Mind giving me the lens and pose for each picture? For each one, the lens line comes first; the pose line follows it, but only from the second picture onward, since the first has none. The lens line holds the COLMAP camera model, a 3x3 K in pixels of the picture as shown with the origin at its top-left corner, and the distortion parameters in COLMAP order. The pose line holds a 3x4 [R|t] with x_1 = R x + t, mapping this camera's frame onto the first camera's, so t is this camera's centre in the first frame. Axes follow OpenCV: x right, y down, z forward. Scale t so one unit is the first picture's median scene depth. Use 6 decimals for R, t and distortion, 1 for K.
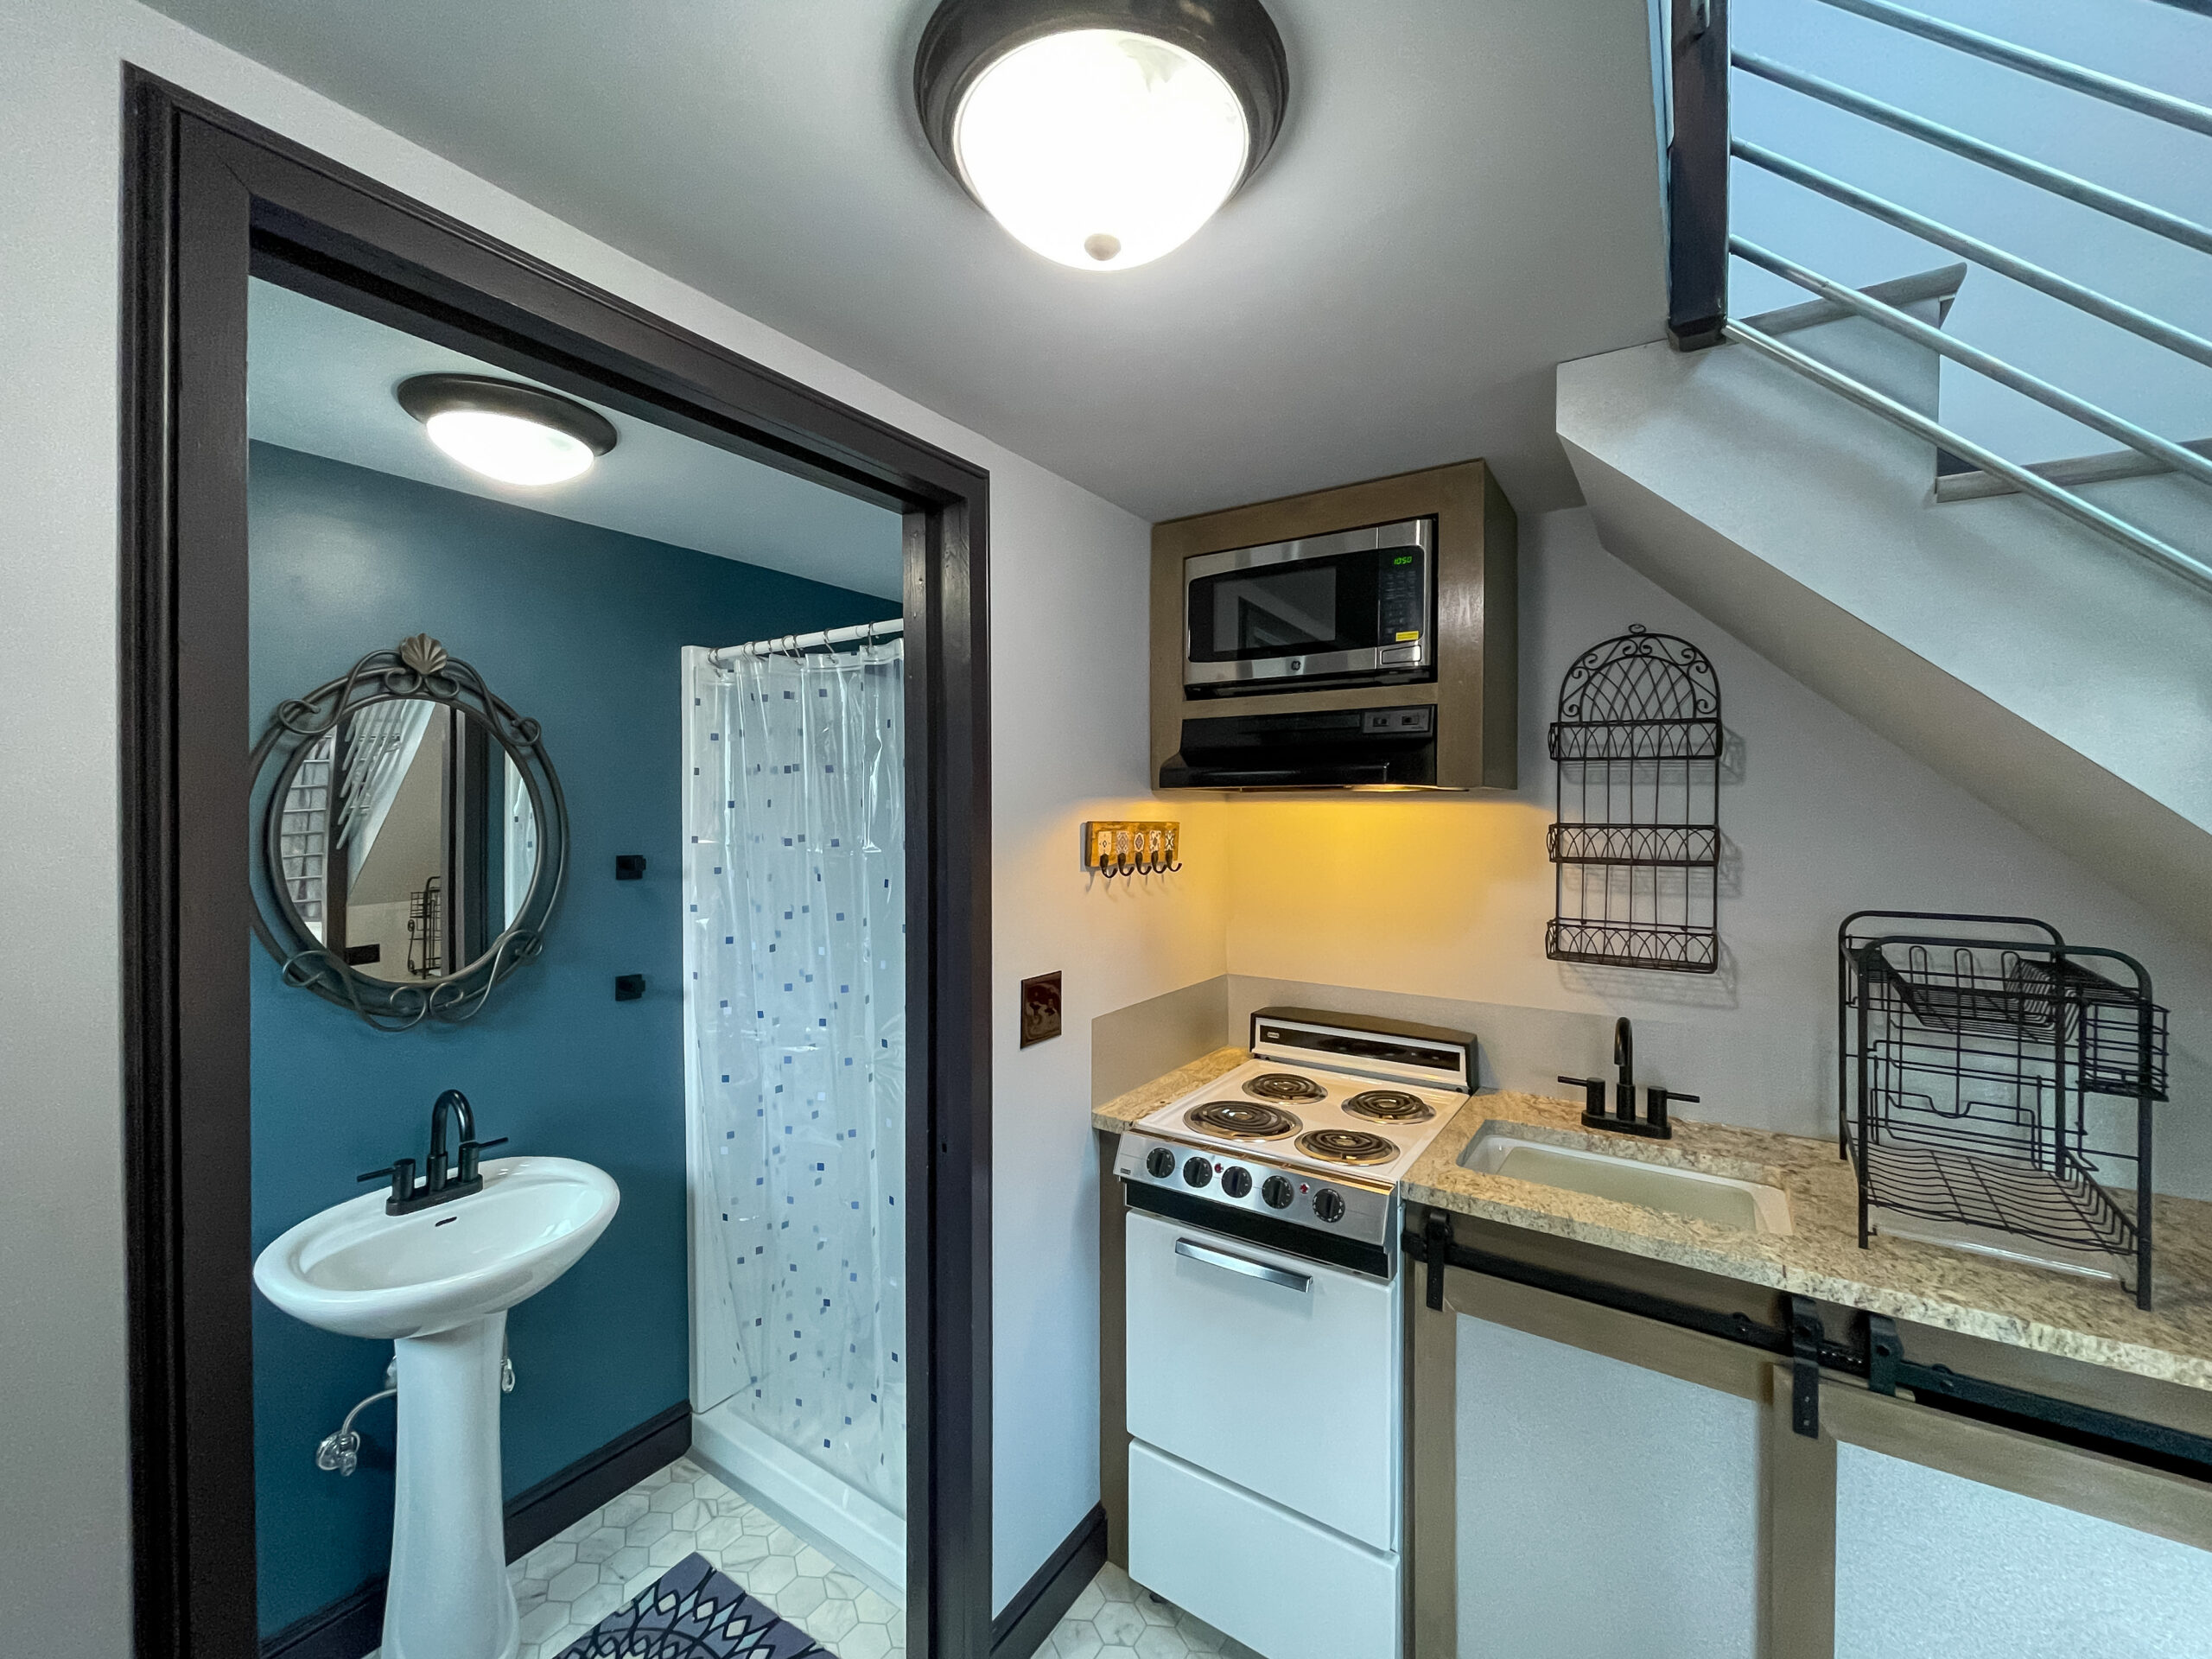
lens RADIAL K [[883.2, 0, 1097.9], [0, 883.2, 822.7], [0, 0, 1]] dist [-0.002099, -0.000318]
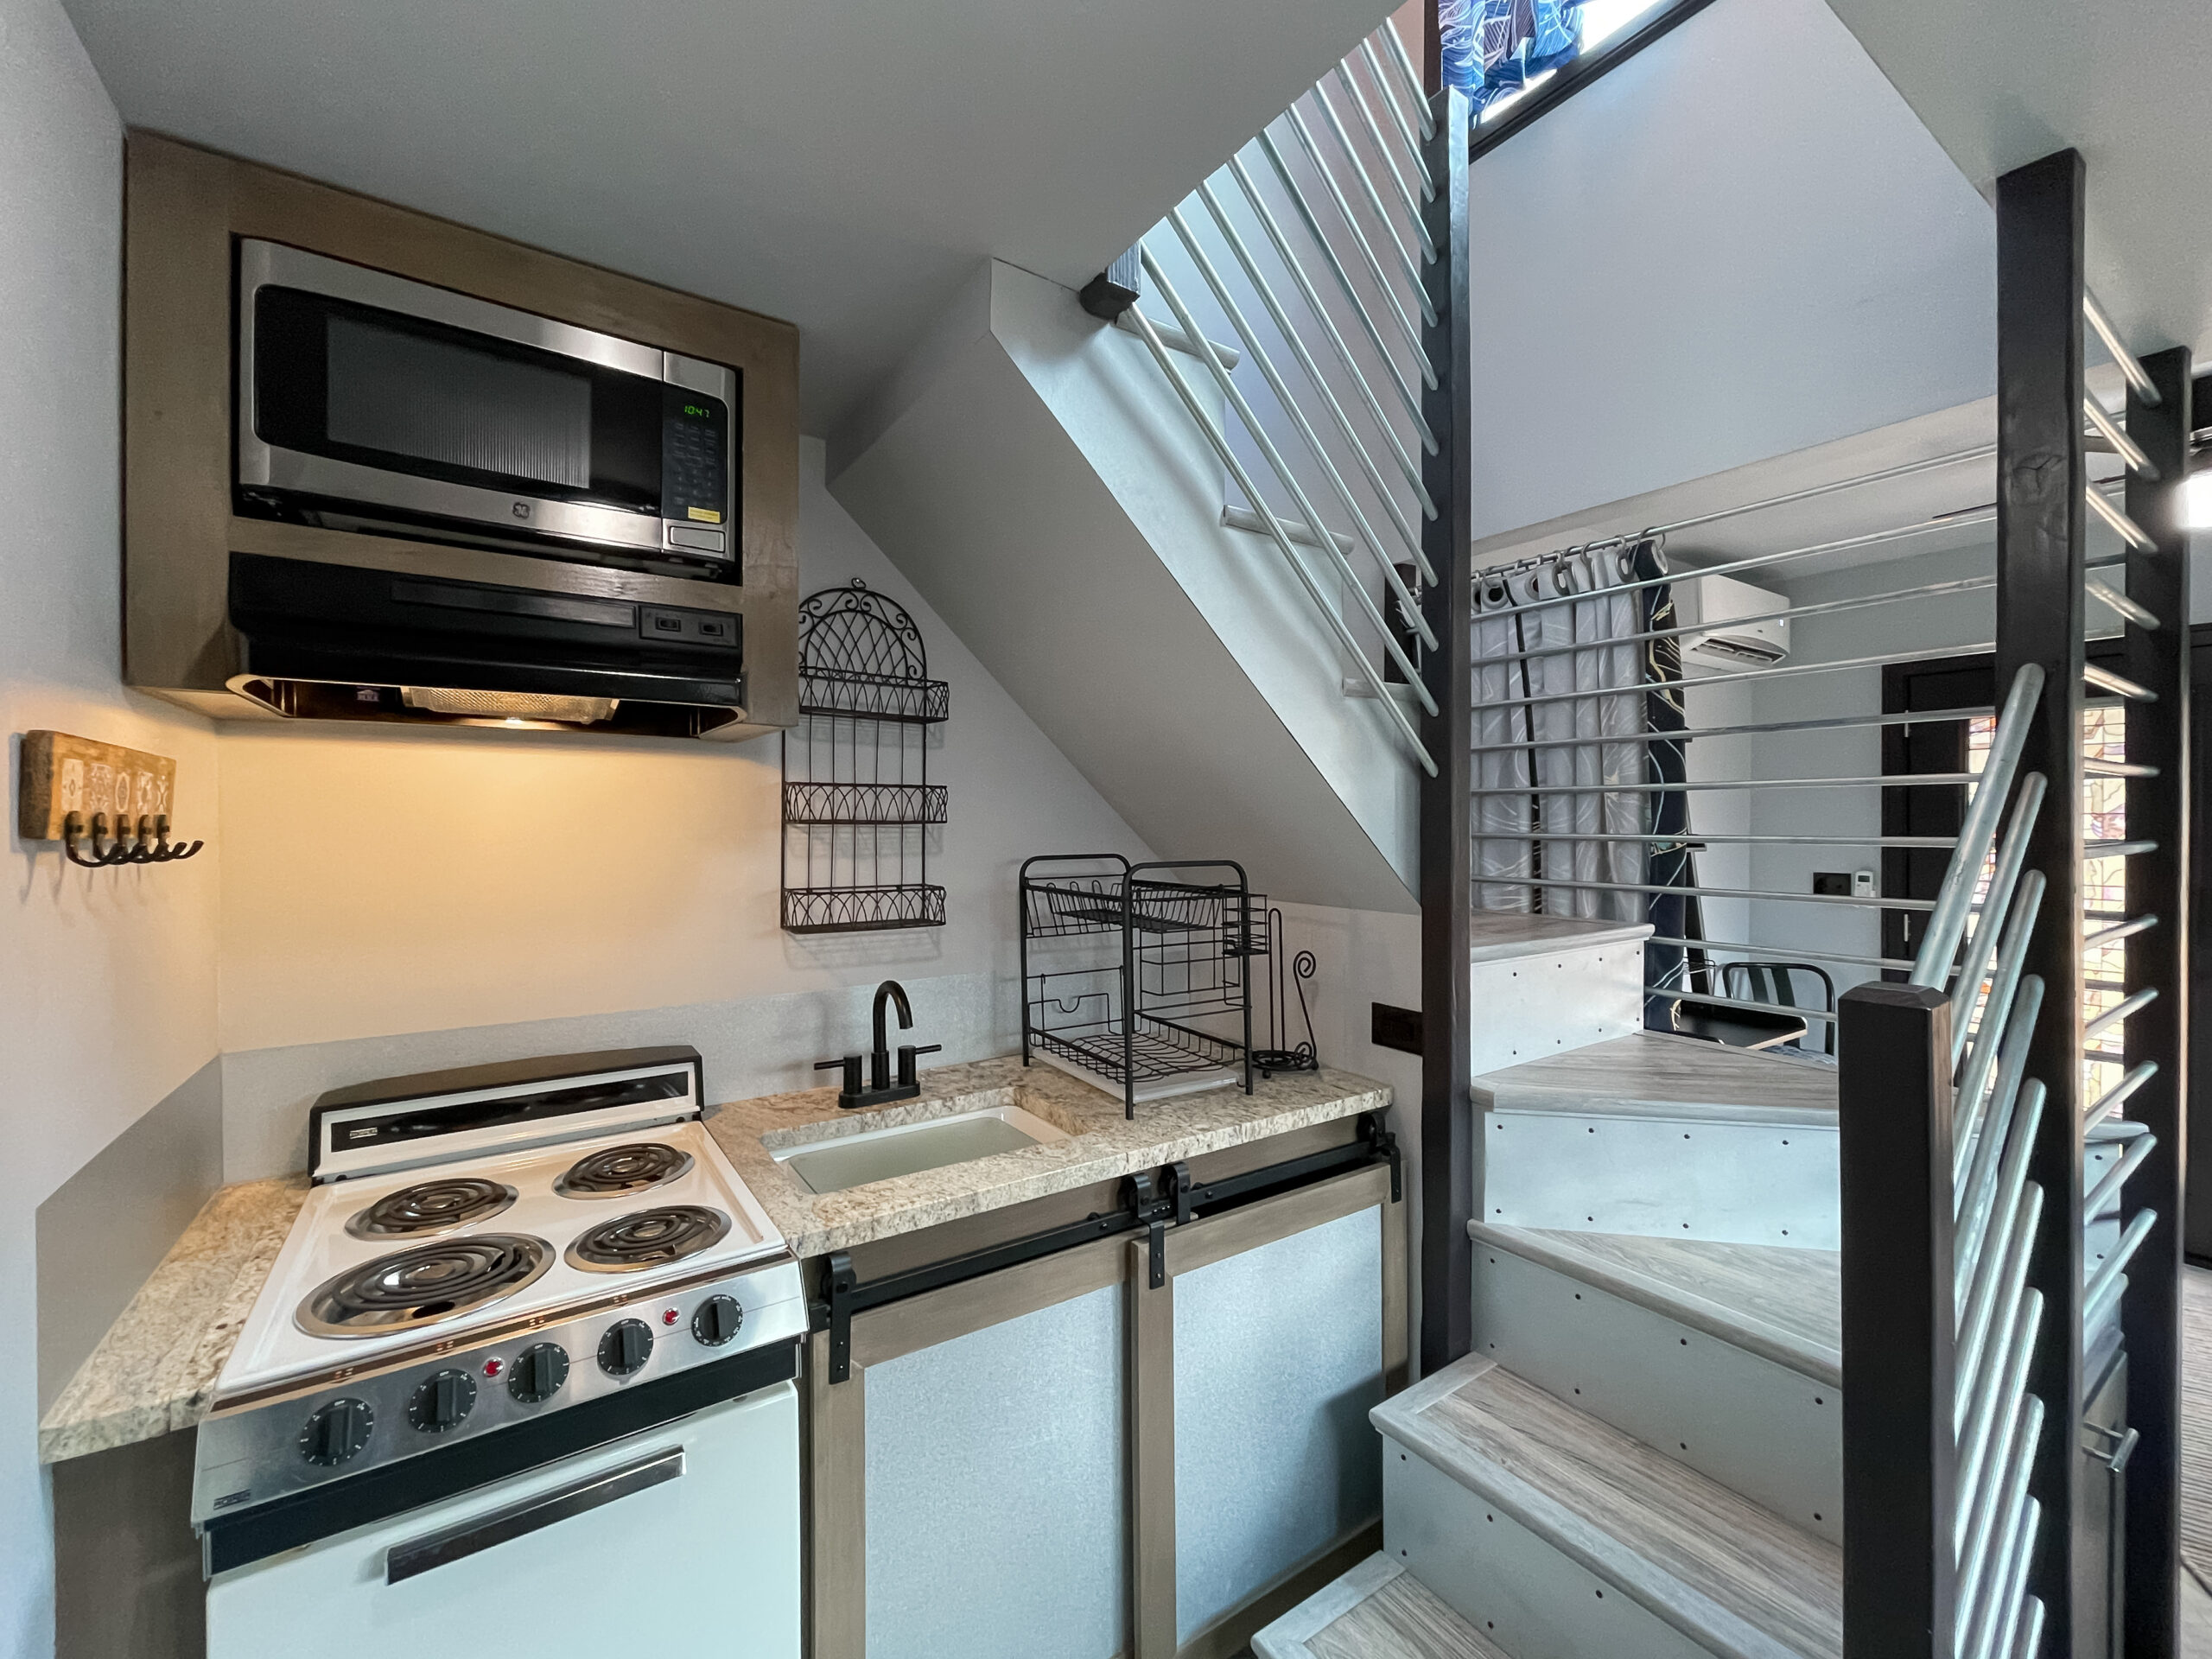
lens RADIAL K [[910.3, 0, 1099.9], [0, 910.3, 823.9], [0, 0, 1]] dist [-0.001584, -0.000449]
pose [[0.374174, -0.003937, 0.927350, -0.226519], [0.010625, 0.999944, -0.000042, 0.049247], [-0.927298, 0.009869, 0.374194, 0.395055]]
